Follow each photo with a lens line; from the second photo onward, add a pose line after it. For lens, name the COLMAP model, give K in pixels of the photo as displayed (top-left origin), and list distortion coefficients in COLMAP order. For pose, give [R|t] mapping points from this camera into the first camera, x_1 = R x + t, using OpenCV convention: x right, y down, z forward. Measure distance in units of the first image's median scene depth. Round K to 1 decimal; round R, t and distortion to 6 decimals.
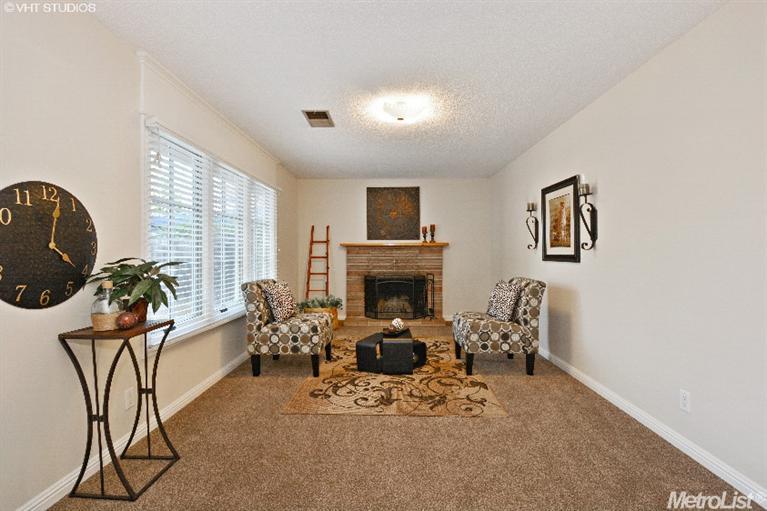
lens RADIAL K [[334.0, 0, 385.4], [0, 334.0, 251.0], [0, 0, 1]] dist [0.000112, -0.000637]
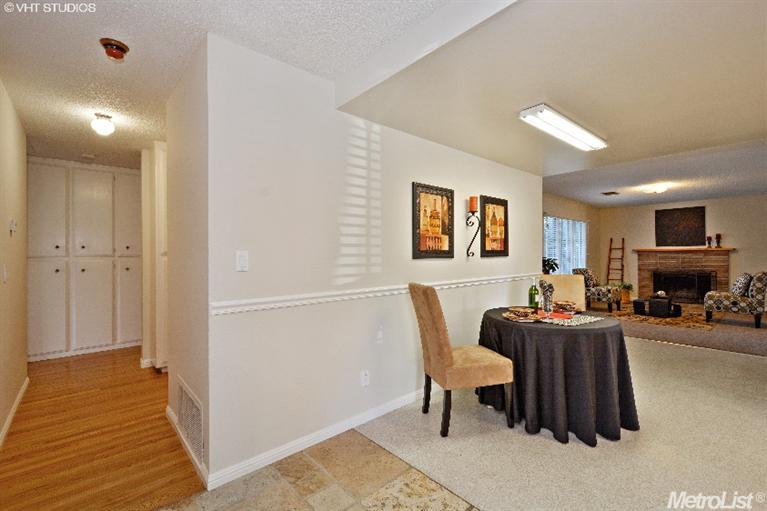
lens RADIAL K [[334.0, 0, 385.4], [0, 334.0, 251.0], [0, 0, 1]] dist [0.000112, -0.000637]
pose [[0.671626, -0.012127, -0.740791, 0.236068], [0.006569, 0.999924, -0.010413, -0.008019], [0.740861, 0.002128, 0.671655, -0.857806]]
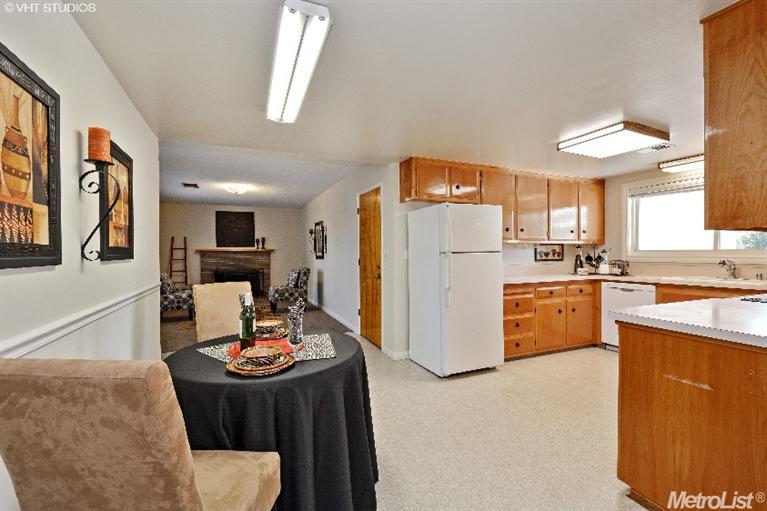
lens RADIAL K [[344.2, 0, 383.5], [0, 344.2, 255.5], [0, 0, 1]] dist [0.001318, -0.000273]
pose [[0.913360, -0.011474, 0.406990, 0.000217], [0.007480, 0.999907, 0.011403, -0.008495], [-0.407083, -0.007371, 0.913361, -0.696452]]
